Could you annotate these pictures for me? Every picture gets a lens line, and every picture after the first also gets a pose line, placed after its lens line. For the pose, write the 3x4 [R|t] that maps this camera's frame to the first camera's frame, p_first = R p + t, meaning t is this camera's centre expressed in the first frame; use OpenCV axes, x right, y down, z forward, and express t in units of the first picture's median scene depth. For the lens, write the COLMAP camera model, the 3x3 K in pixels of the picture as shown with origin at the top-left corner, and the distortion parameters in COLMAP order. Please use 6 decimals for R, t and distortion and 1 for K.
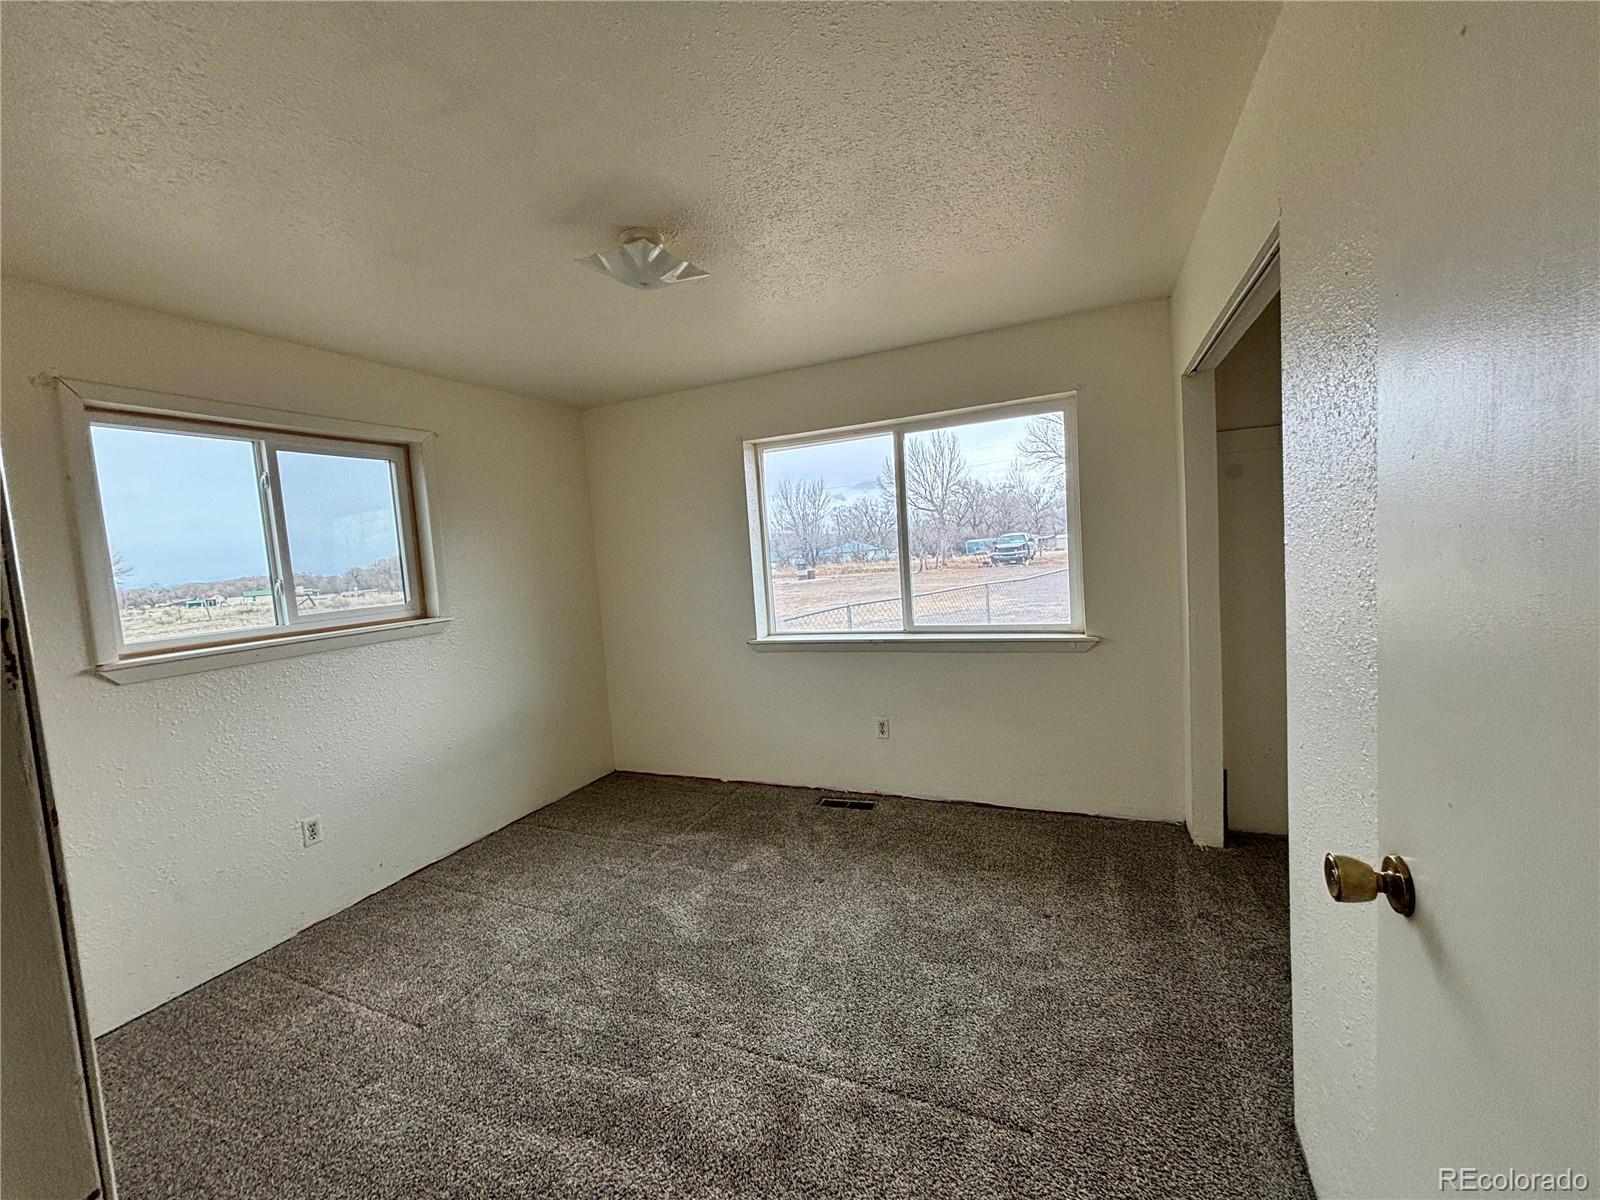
lens RADIAL K [[647.3, 0, 800.0], [0, 647.3, 600.0], [0, 0, 1]] dist [0.002178, -0.000139]
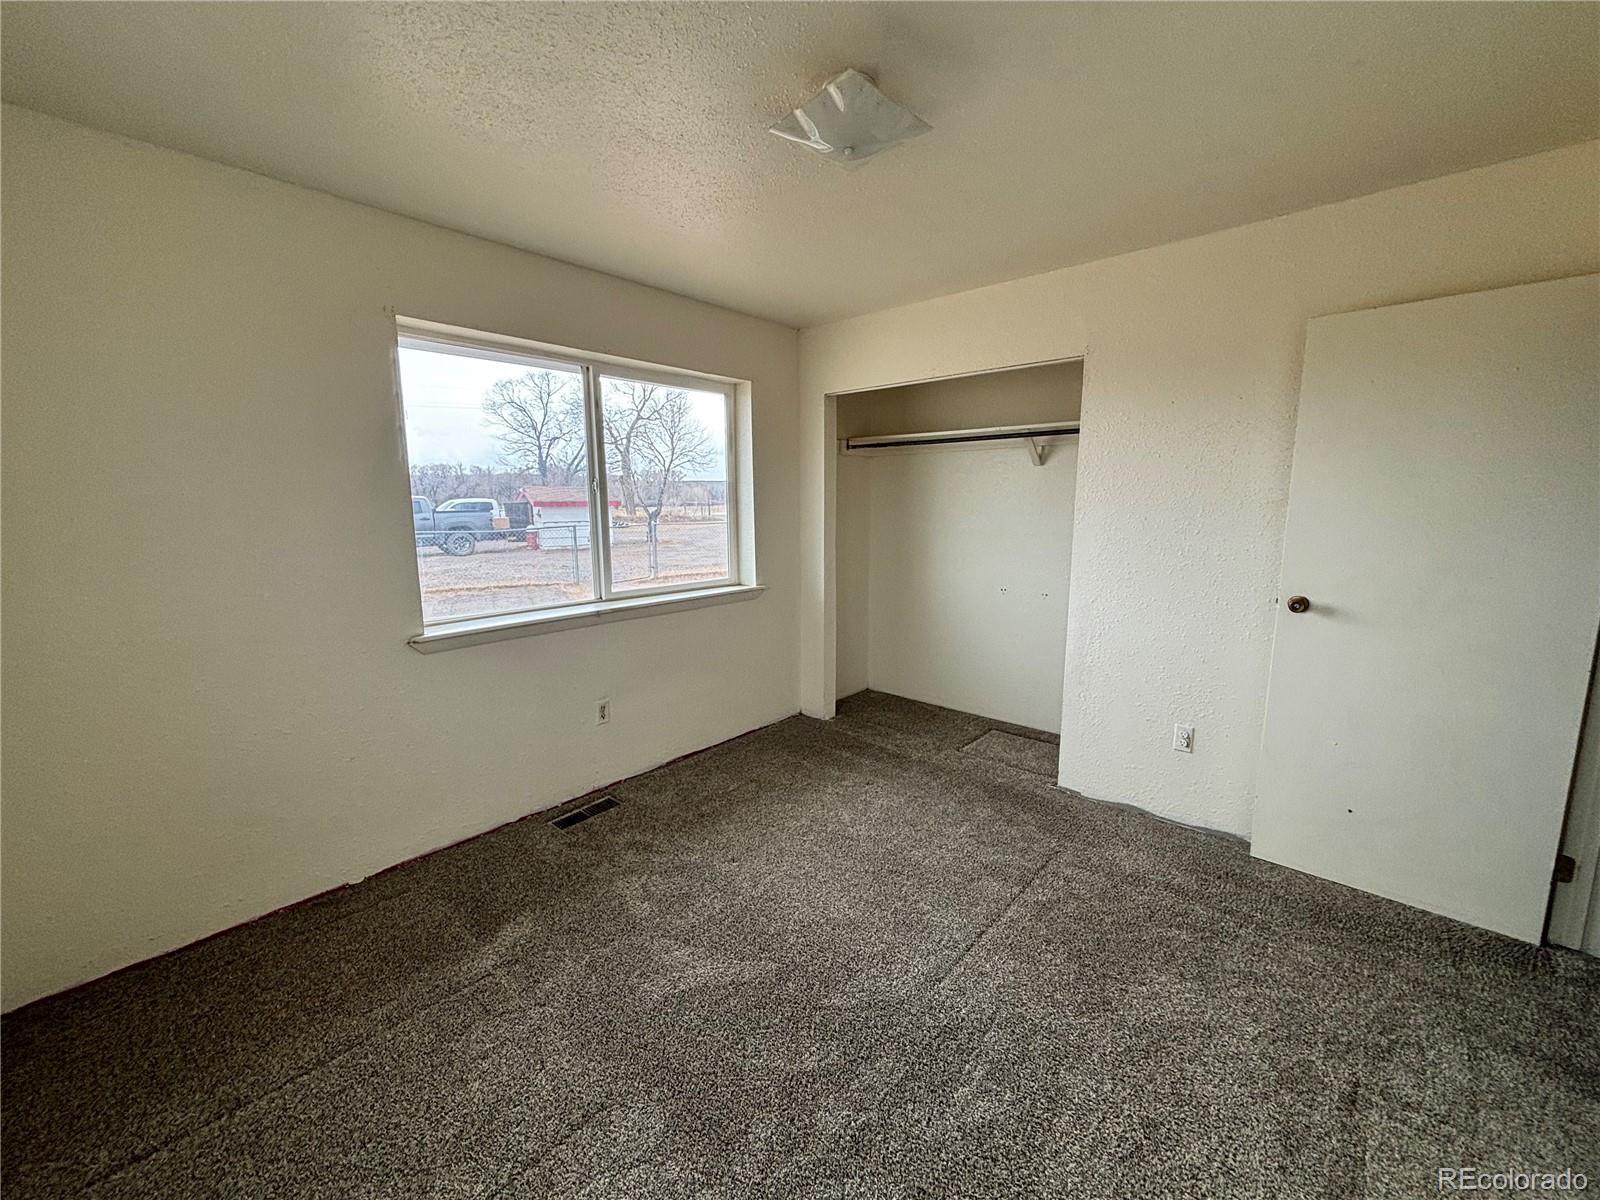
lens RADIAL K [[647.3, 0, 800.0], [0, 647.3, 600.0], [0, 0, 1]] dist [0.002178, -0.000139]
pose [[0.333857, -0.098163, 0.937499, -0.636028], [0.070989, 0.994357, 0.078836, -0.003646], [-0.939947, 0.040232, 0.338942, 0.478887]]
